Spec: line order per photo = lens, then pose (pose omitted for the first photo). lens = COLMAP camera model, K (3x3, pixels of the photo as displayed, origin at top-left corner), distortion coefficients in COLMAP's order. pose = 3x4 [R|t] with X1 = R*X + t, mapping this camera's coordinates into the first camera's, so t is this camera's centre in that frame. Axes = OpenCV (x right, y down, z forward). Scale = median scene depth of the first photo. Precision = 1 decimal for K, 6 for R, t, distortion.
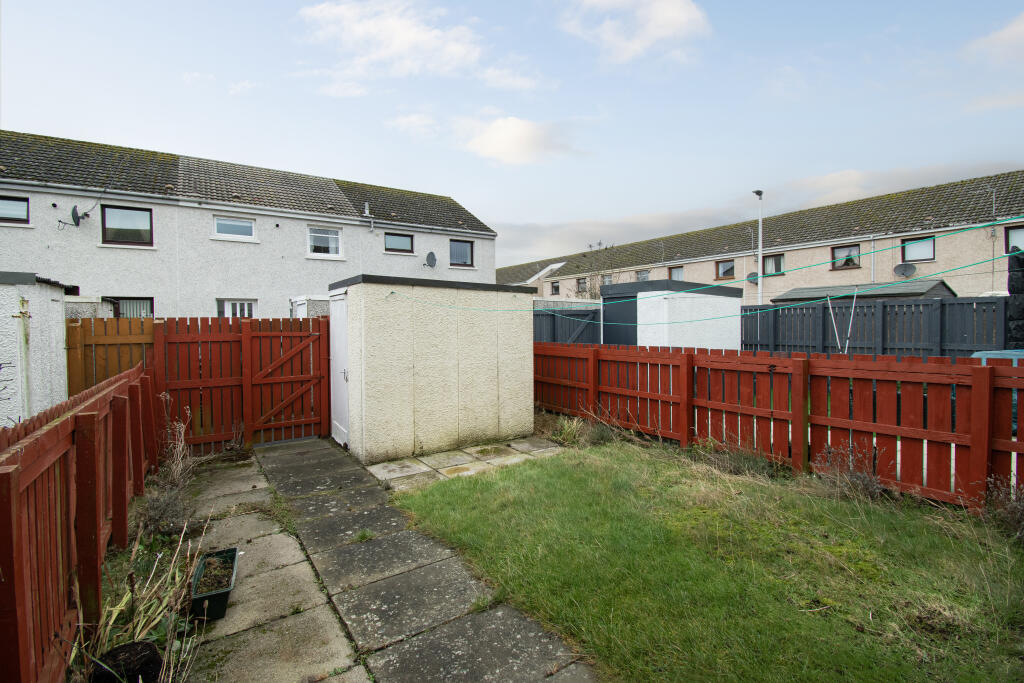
lens RADIAL K [[451.5, 0, 521.1], [0, 451.5, 341.5], [0, 0, 1]] dist [0.021138, -0.026458]
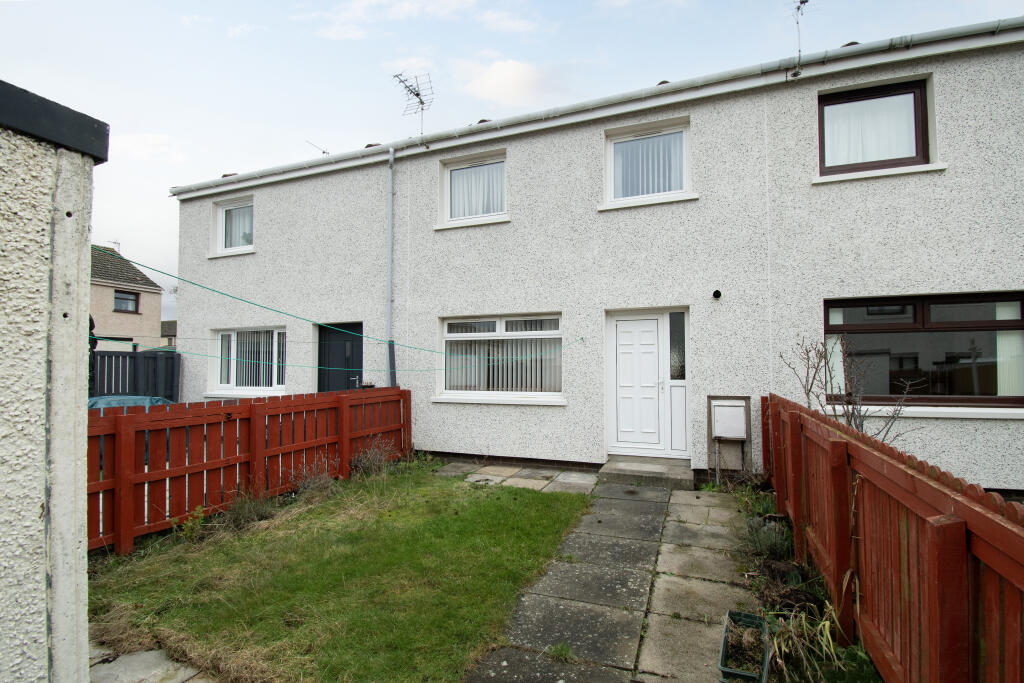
lens RADIAL K [[451.5, 0, 521.1], [0, 451.5, 341.5], [0, 0, 1]] dist [0.021138, -0.026458]
pose [[-0.541248, 0.060791, 0.838663, -1.230164], [0.045274, 0.998043, -0.043125, -0.060758], [-0.839643, 0.014628, -0.542941, 1.856091]]
